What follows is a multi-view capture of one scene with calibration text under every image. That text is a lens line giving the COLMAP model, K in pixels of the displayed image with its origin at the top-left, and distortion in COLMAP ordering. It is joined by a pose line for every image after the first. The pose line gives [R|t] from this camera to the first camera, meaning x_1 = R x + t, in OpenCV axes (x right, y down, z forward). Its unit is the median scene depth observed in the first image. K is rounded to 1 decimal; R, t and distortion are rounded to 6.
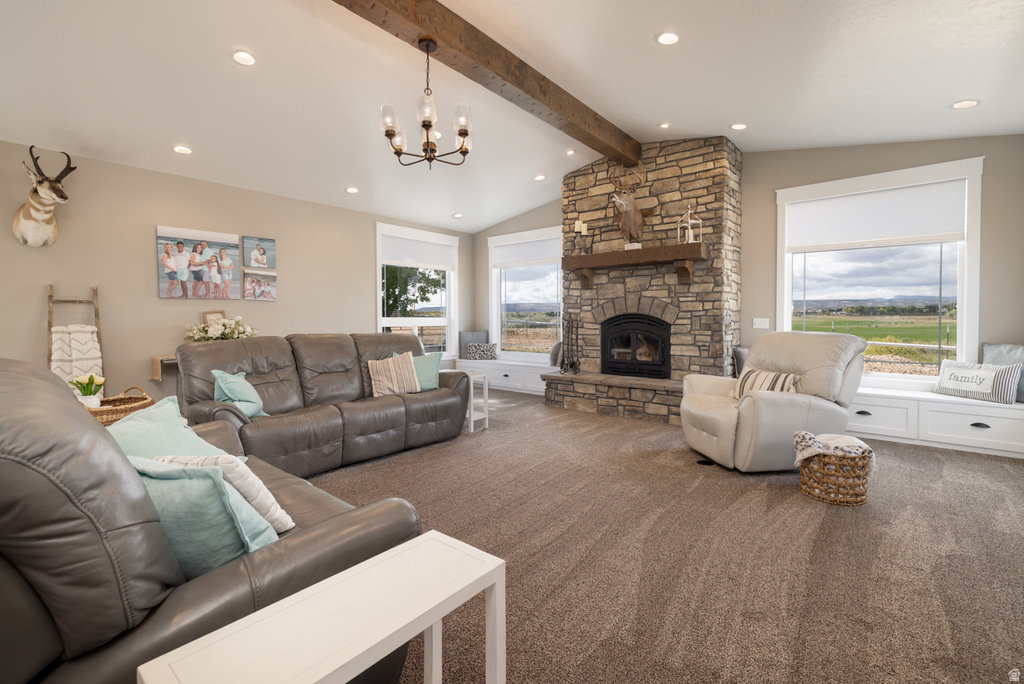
lens RADIAL K [[446.2, 0, 490.6], [0, 446.2, 327.8], [0, 0, 1]] dist [-0.000058, 0.000135]
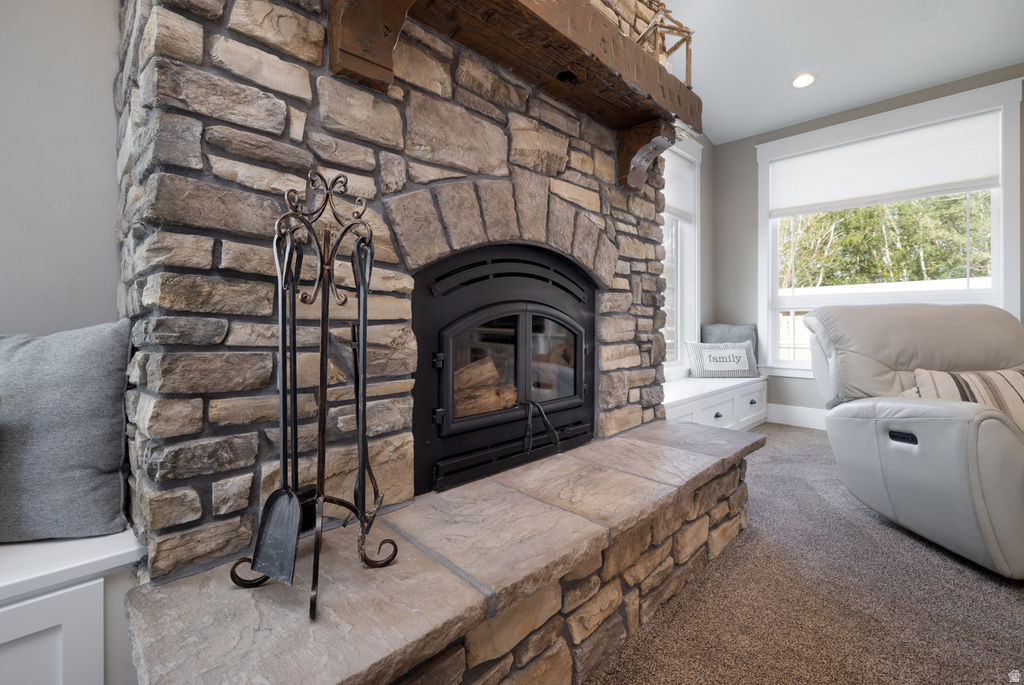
lens RADIAL K [[442.1, 0, 518.5], [0, 442.1, 319.4], [0, 0, 1]] dist [-0.000245, -0.000140]
pose [[0.048921, 0.007048, 0.998778, 0.032052], [0.014801, 0.999860, -0.007780, 0.017845], [-0.998693, 0.015163, 0.048810, 0.964050]]
